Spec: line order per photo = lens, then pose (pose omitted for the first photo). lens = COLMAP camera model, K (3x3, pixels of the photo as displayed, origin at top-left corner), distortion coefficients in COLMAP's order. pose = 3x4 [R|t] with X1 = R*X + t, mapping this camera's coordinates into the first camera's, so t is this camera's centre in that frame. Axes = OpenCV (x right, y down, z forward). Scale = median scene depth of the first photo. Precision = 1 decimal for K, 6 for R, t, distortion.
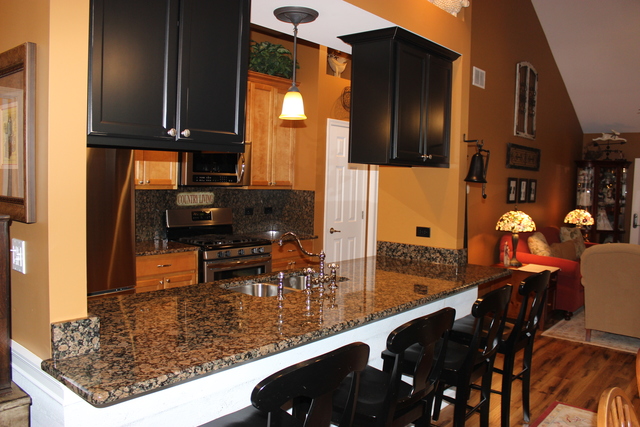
lens RADIAL K [[535.2, 0, 316.4], [0, 535.2, 214.1], [0, 0, 1]] dist [-0.145216, 0.085717]
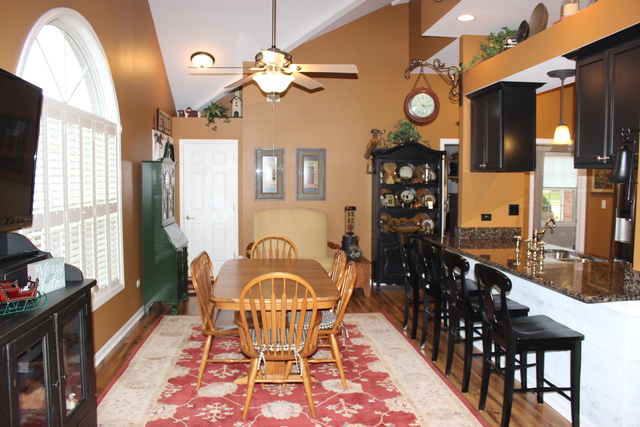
lens RADIAL K [[535.2, 0, 326.4], [0, 535.2, 212.4], [0, 0, 1]] dist [-0.145216, 0.085717]
pose [[-0.676907, 0.012094, -0.735969, 0.791988], [-0.075245, 0.993490, 0.085532, -0.033845], [0.732212, 0.113276, -0.671590, 0.819734]]
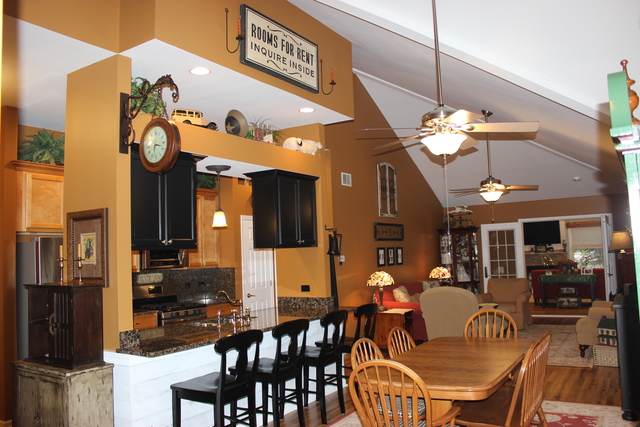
lens RADIAL K [[535.2, 0, 317.8], [0, 535.2, 210.6], [0, 0, 1]] dist [-0.145216, 0.085717]
pose [[0.986134, -0.054681, 0.156682, 0.001695], [0.077224, 0.986906, -0.141610, 0.023768], [-0.146887, 0.151746, 0.977444, -0.416225]]
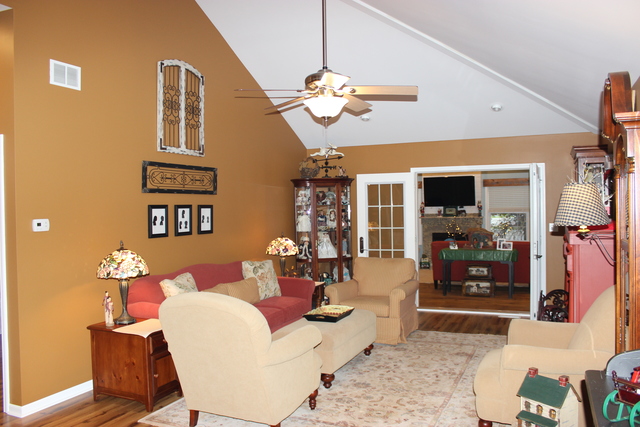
lens RADIAL K [[535.2, 0, 323.6], [0, 535.2, 212.3], [0, 0, 1]] dist [-0.145216, 0.085717]
pose [[0.955375, -0.048393, 0.291405, 0.461433], [0.064592, 0.996841, -0.046221, -0.006739], [-0.288248, 0.062981, 0.955482, 0.211158]]
